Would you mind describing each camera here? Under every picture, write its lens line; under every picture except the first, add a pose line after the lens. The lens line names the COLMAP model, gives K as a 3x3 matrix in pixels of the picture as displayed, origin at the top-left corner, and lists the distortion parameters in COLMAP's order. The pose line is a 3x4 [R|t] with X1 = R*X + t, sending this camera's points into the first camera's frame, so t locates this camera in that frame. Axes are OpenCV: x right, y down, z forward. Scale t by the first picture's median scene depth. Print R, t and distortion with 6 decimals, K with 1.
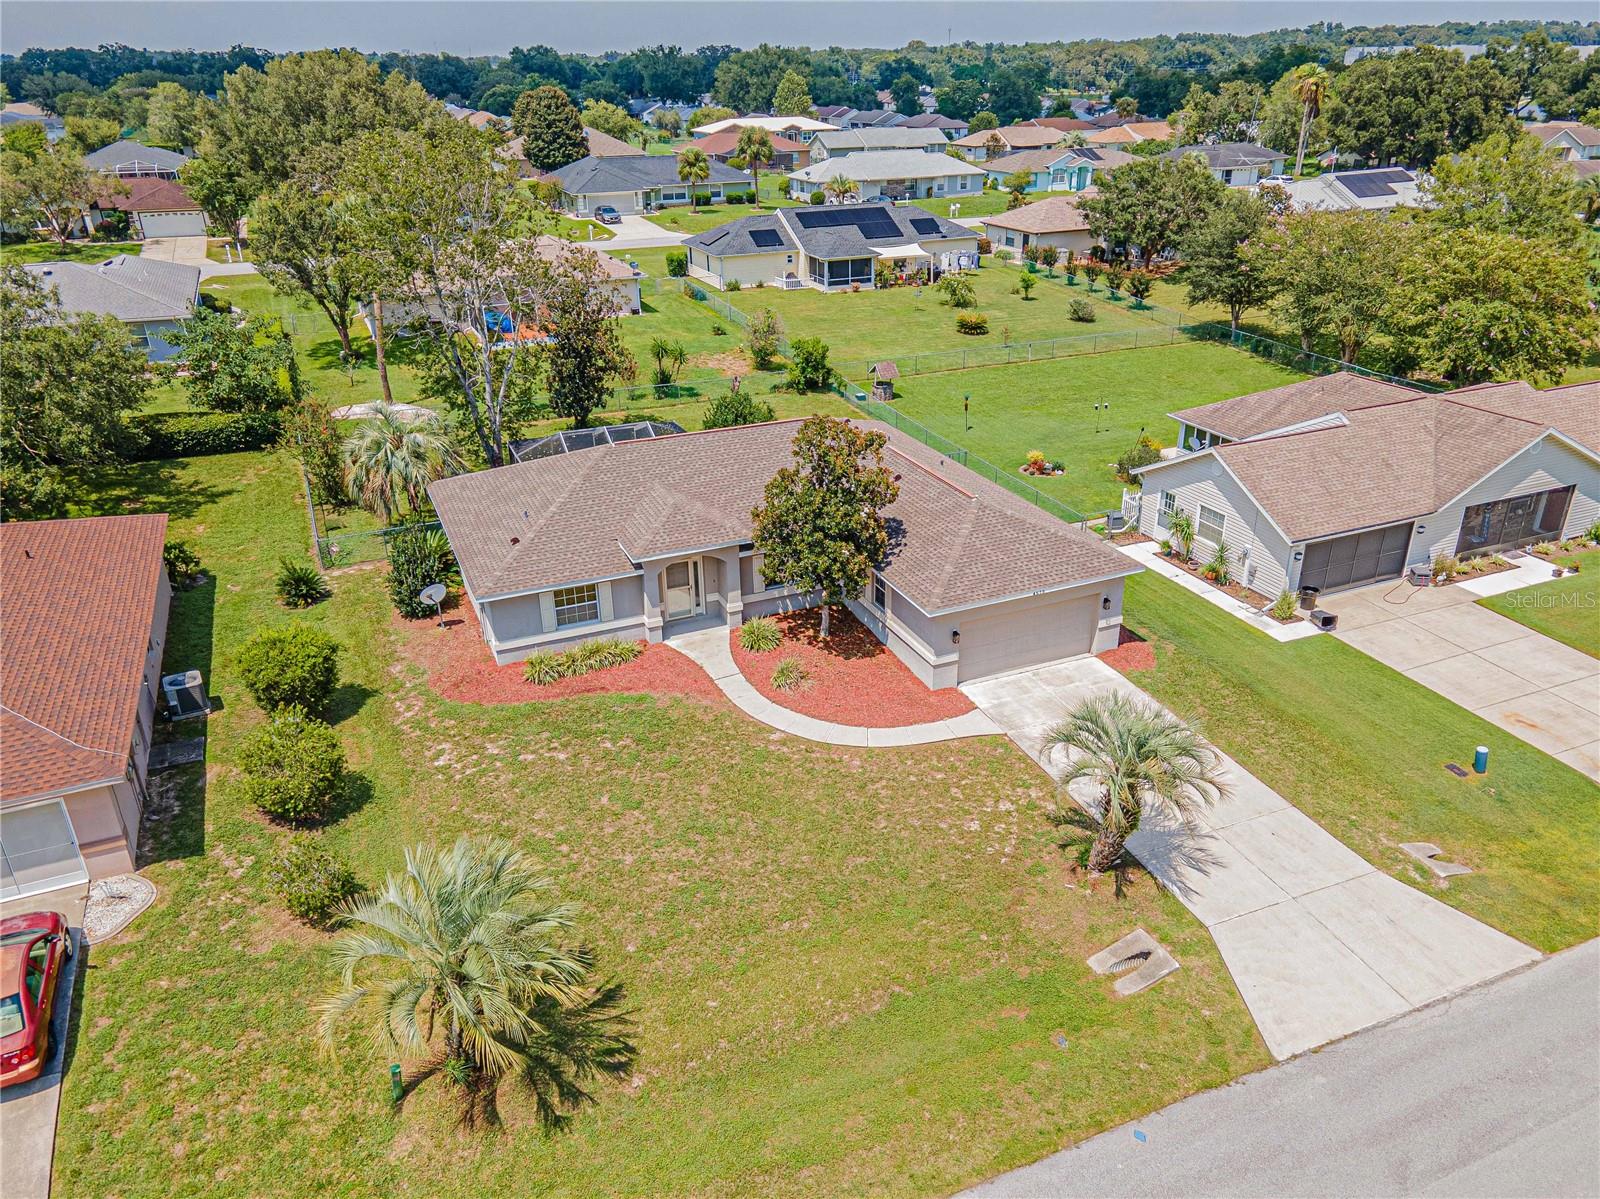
lens RADIAL K [[1167.1, 0, 814.1], [0, 1167.1, 607.0], [0, 0, 1]] dist [0.033320, 0.012838]
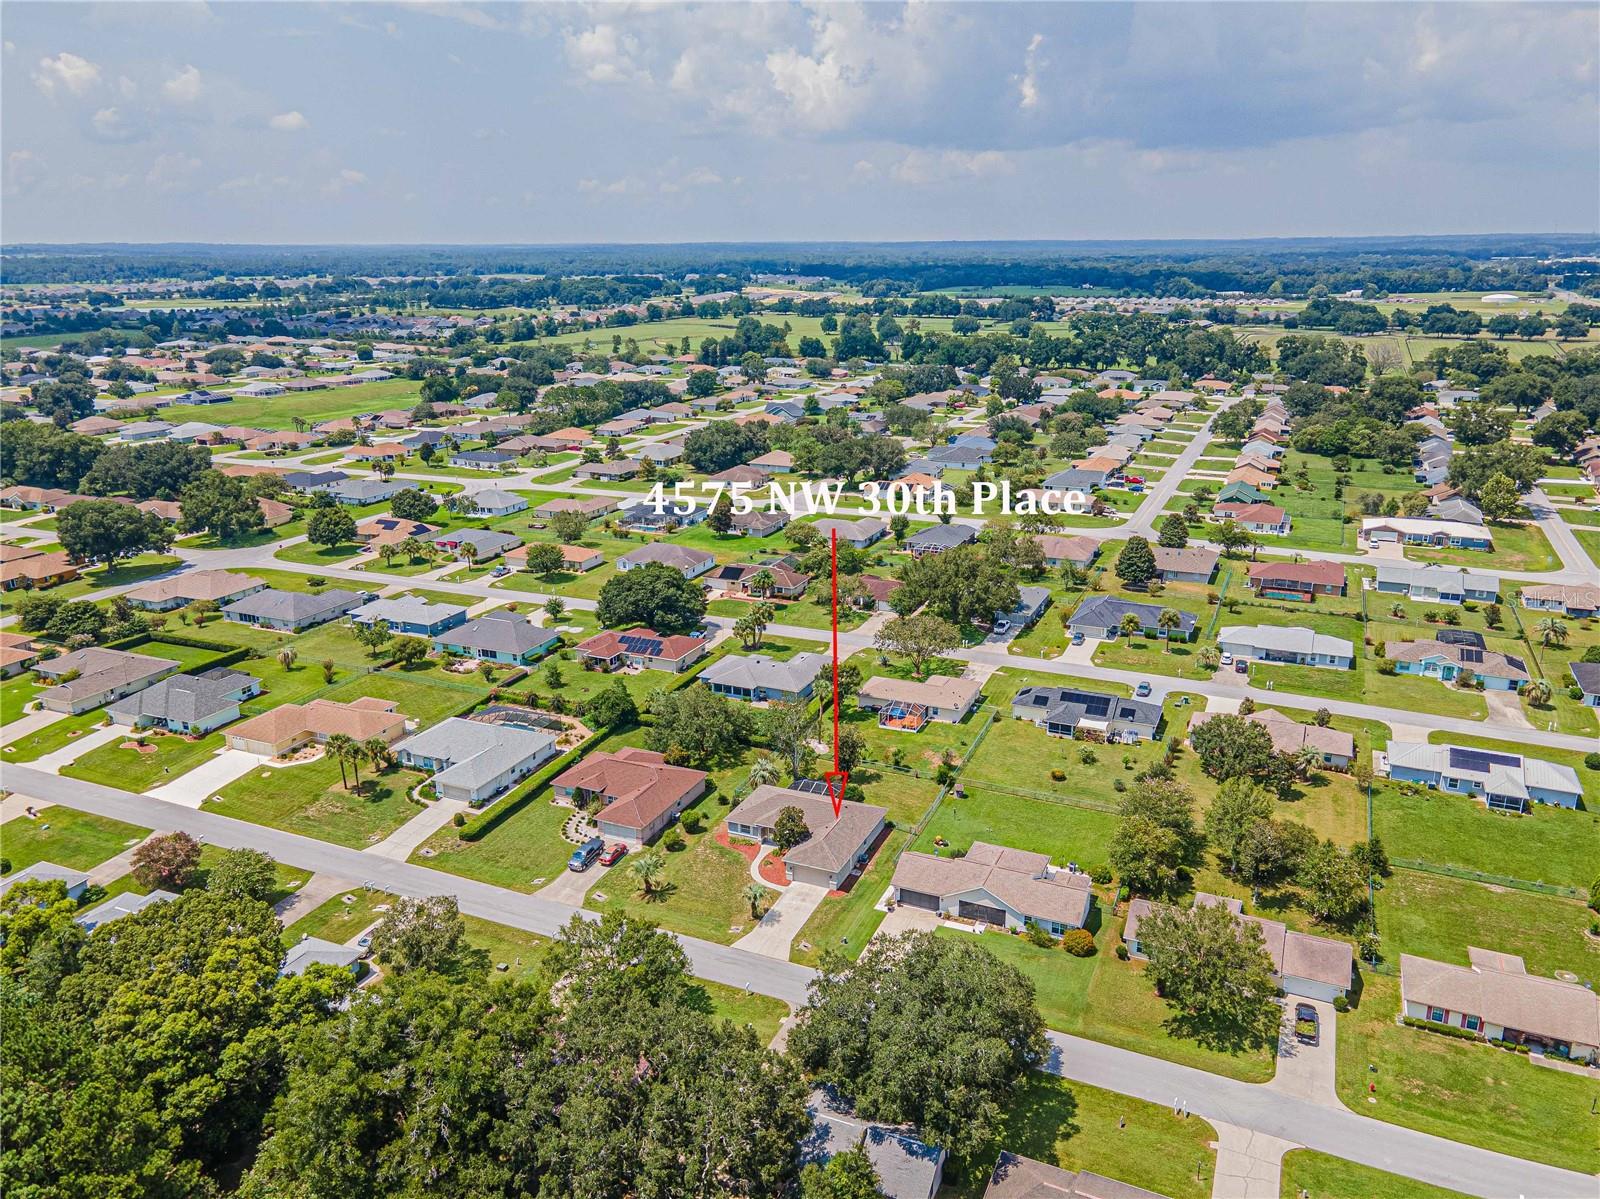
lens RADIAL K [[1167.1, 0, 814.1], [0, 1167.1, 607.0], [0, 0, 1]] dist [0.033320, 0.012838]
pose [[0.673629, 0.228122, -0.702983, 2.705903], [-0.313345, 0.949607, 0.007893, -0.859028], [0.669358, 0.214959, 0.711163, -1.983773]]
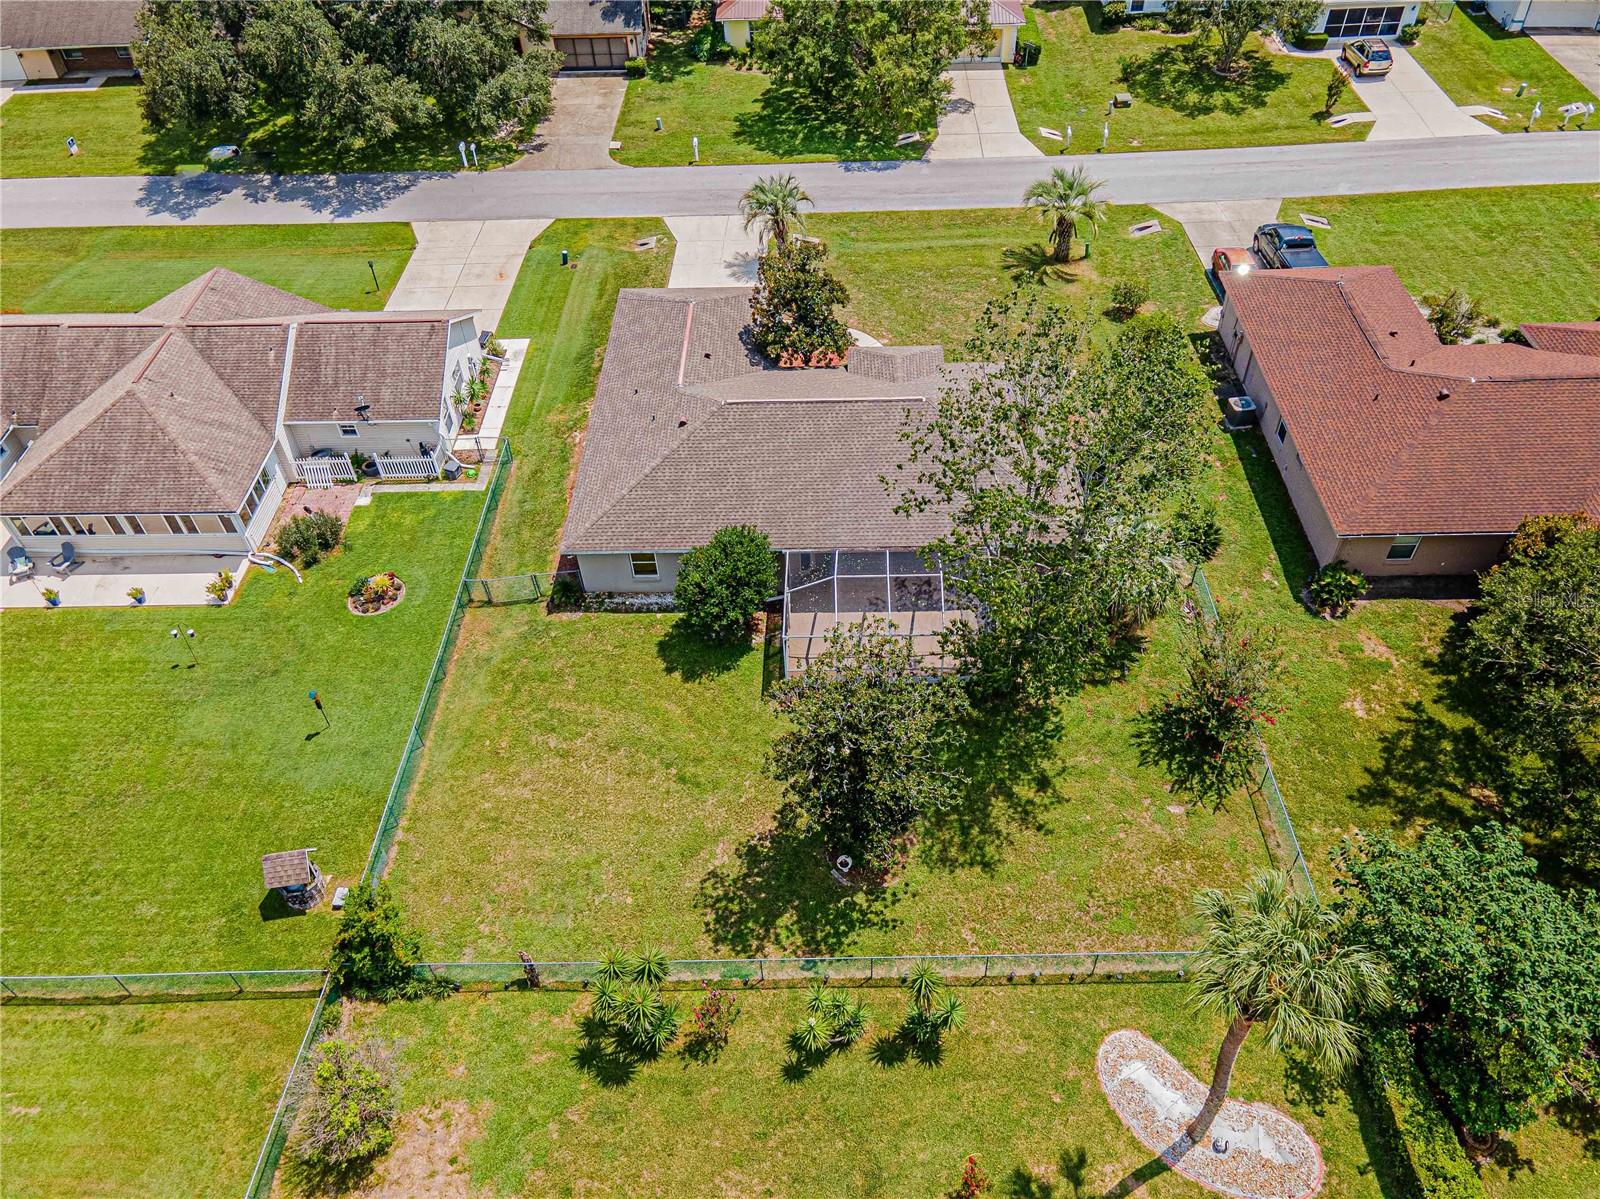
lens RADIAL K [[1167.1, 0, 814.1], [0, 1167.1, 607.0], [0, 0, 1]] dist [0.033320, 0.012838]
pose [[-0.911117, -0.270385, 0.311058, -0.510919], [0.205777, 0.355490, 0.911747, -1.180028], [-0.357101, 0.894717, -0.268255, 1.629381]]
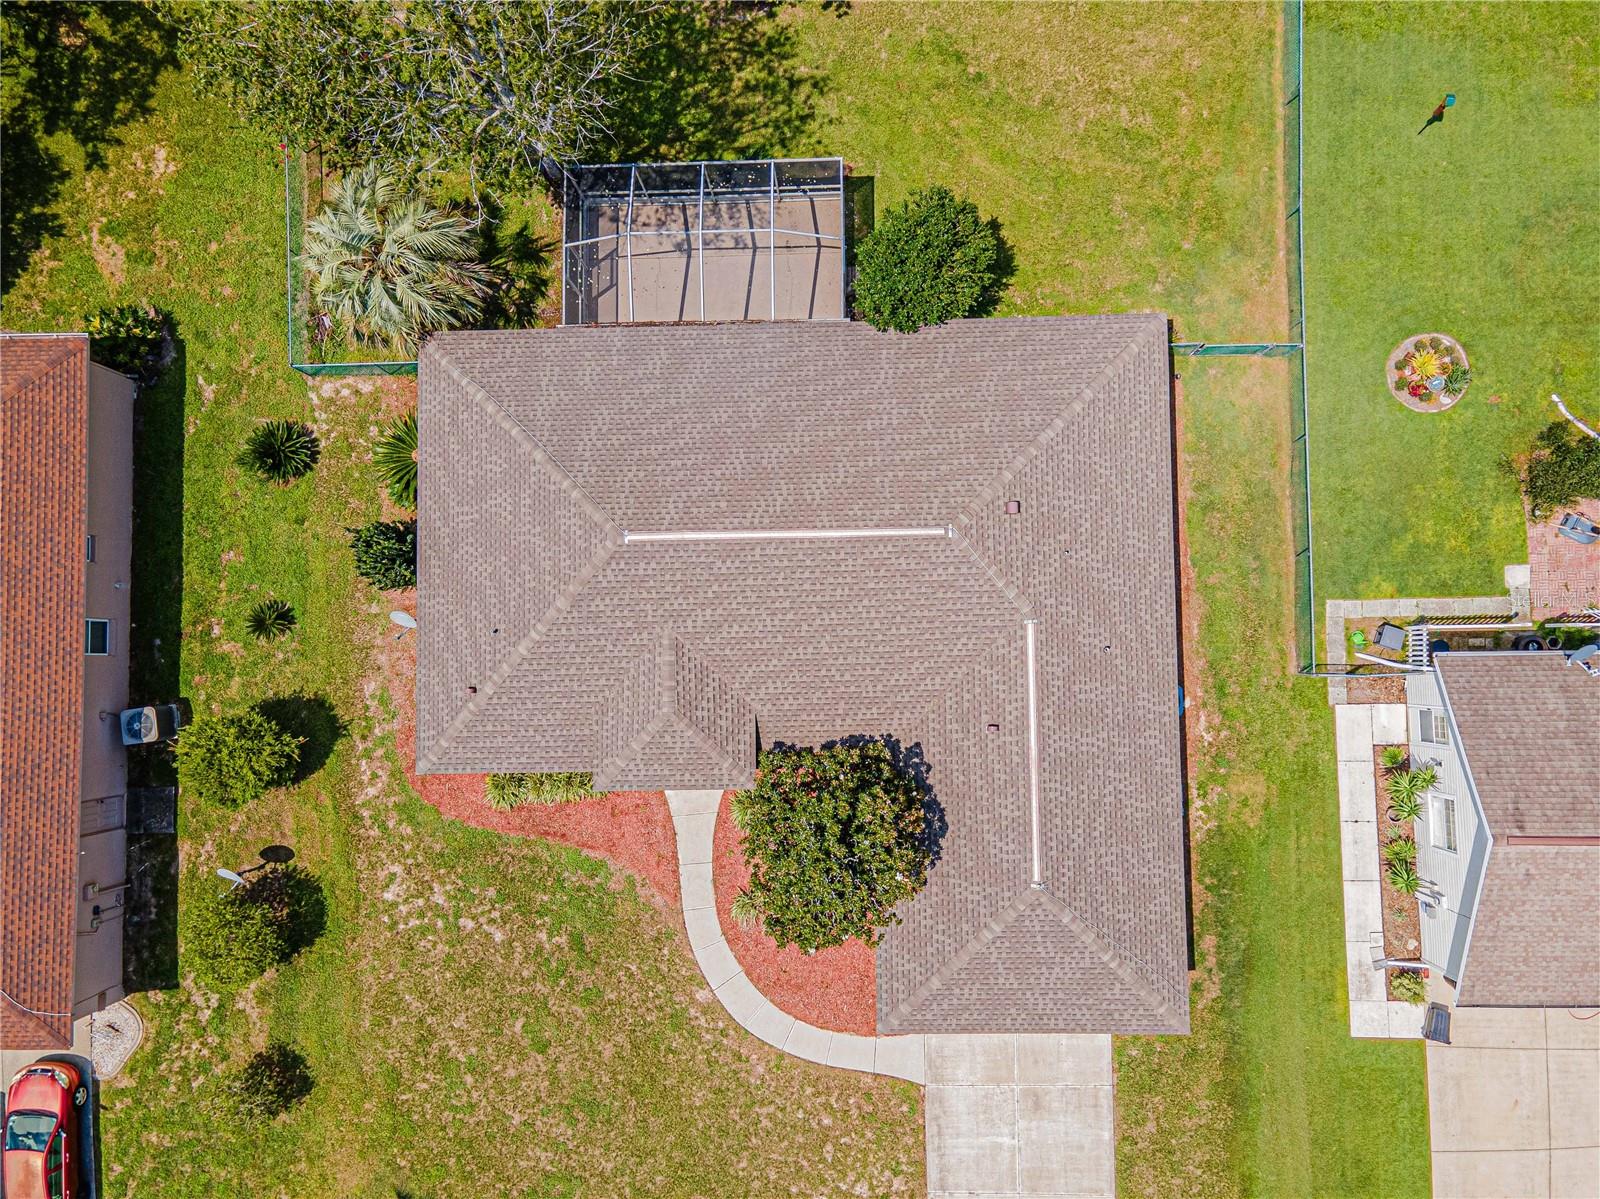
lens RADIAL K [[1167.1, 0, 814.1], [0, 1167.1, 607.0], [0, 0, 1]] dist [0.033320, 0.012838]
pose [[0.920669, 0.386882, -0.051871, -0.019156], [-0.133551, 0.437067, 0.889458, -0.805527], [0.366786, -0.811970, 0.454063, 0.752667]]
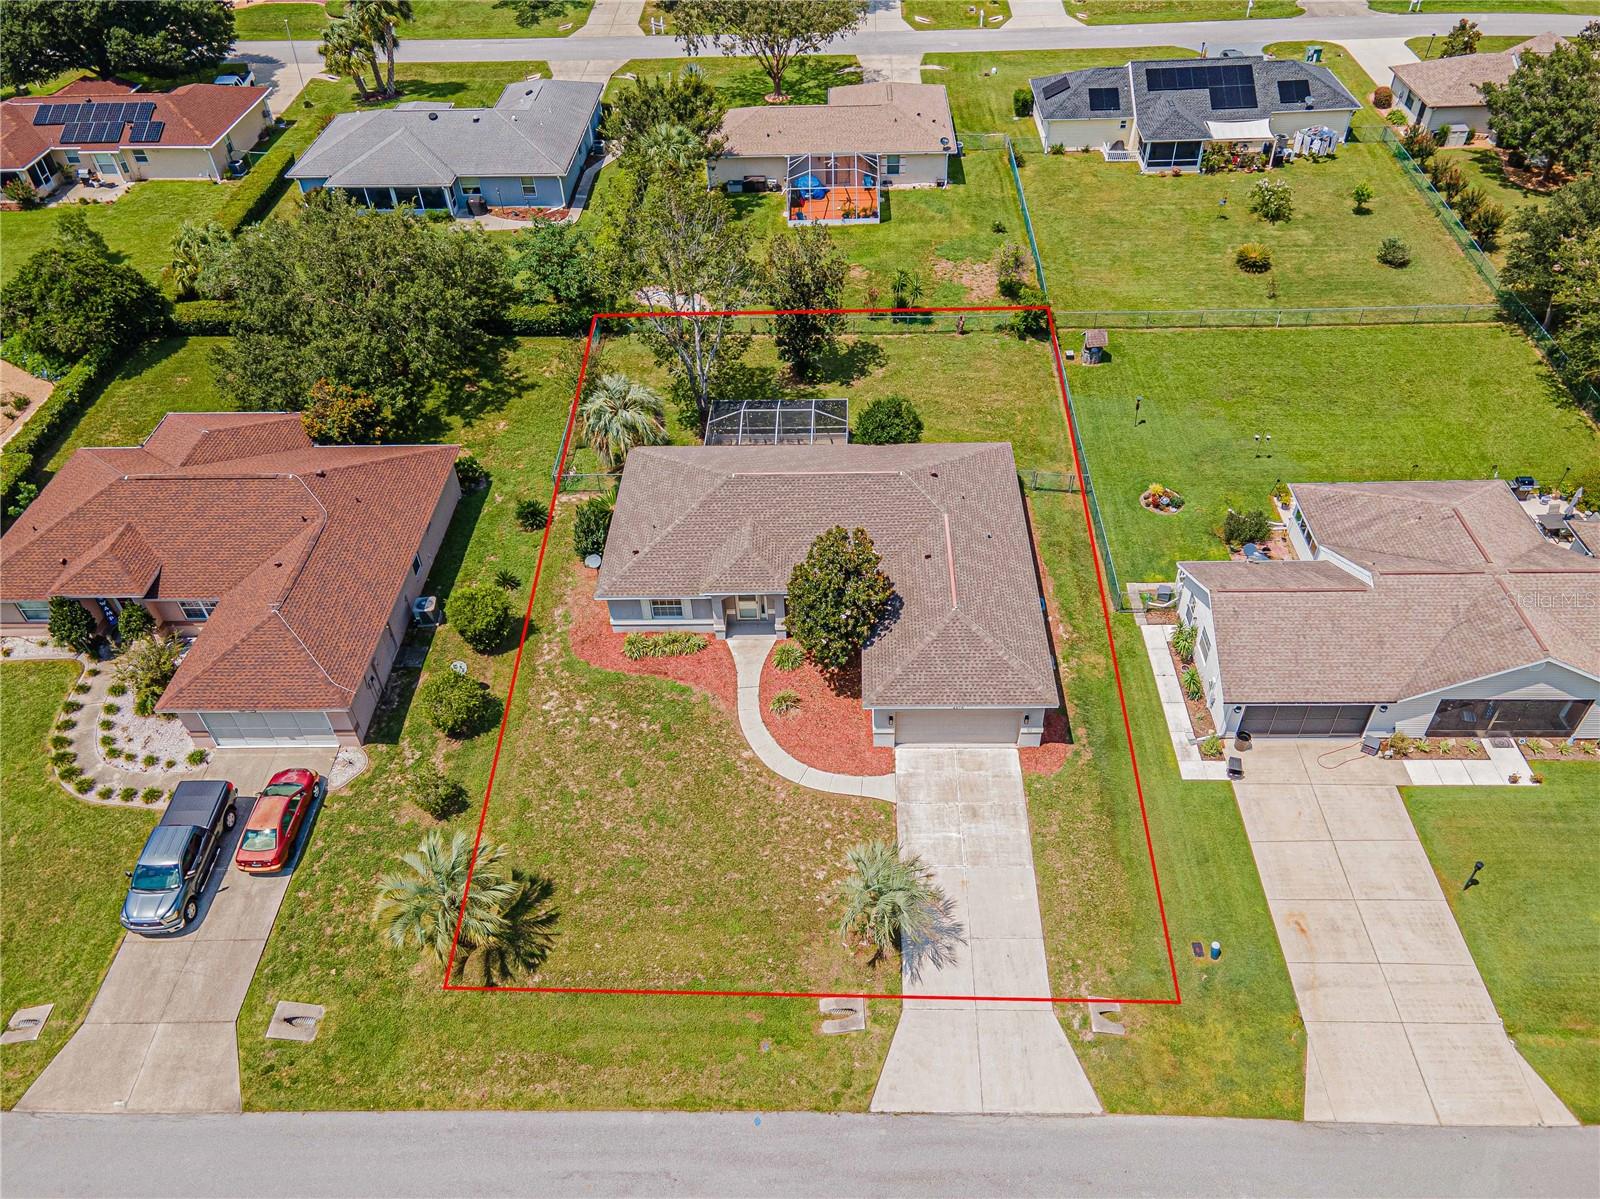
lens RADIAL K [[1167.1, 0, 814.1], [0, 1167.1, 607.0], [0, 0, 1]] dist [0.033320, 0.012838]
pose [[0.907190, 0.274583, -0.318764, 0.401861], [-0.164122, 0.928602, 0.332810, -0.490097], [0.387389, -0.249606, 0.887483, -0.184737]]
